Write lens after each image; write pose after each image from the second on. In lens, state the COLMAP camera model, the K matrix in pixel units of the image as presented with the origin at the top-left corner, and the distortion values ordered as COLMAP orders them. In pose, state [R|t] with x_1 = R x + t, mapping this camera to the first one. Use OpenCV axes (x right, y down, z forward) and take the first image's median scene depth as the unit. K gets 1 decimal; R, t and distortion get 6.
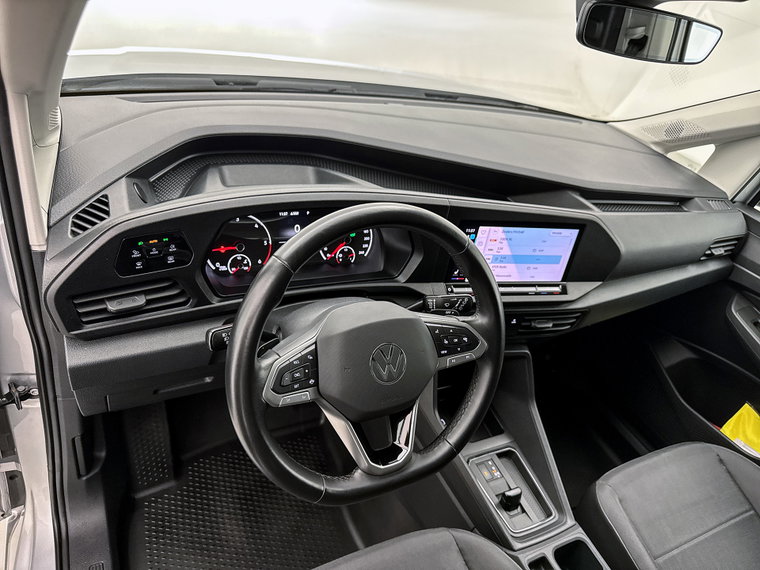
lens RADIAL K [[533.1, 0, 379.1], [0, 533.1, 286.1], [0, 0, 1]] dist [0.018469, 0.001423]
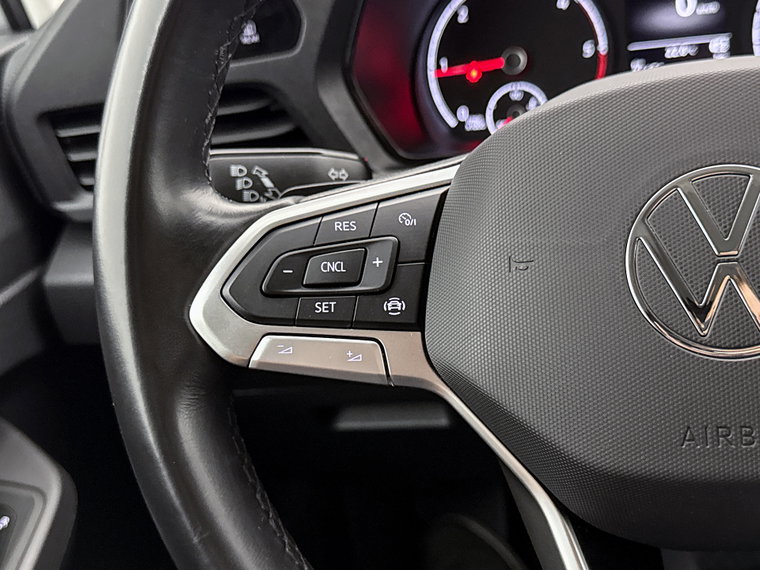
lens RADIAL K [[917.6, 0, 385.7], [0, 917.6, 287.7], [0, 0, 1]] dist [-0.017106, 0.000000]
pose [[0.702030, -0.001571, -0.712145, 0.164699], [-0.098806, 0.990111, -0.099587, 0.191136], [0.705259, 0.140277, 0.694933, 0.612833]]
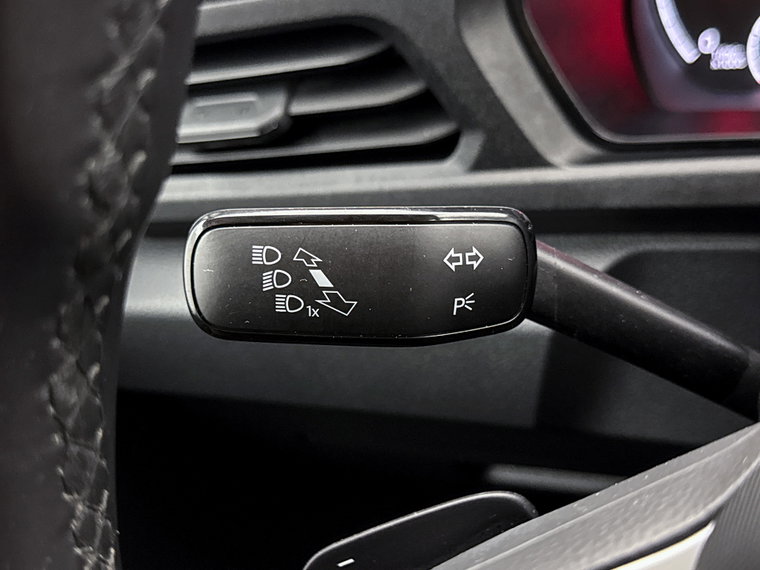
lens RADIAL K [[917.6, 0, 377.4], [0, 917.6, 283.2], [0, 0, 1]] dist [-0.017106, 0.000000]
pose [[0.529757, 0.154680, -0.833926, -0.021573], [-0.140823, 0.985623, 0.093359, 0.061265], [0.836377, 0.067978, 0.543923, 0.787241]]
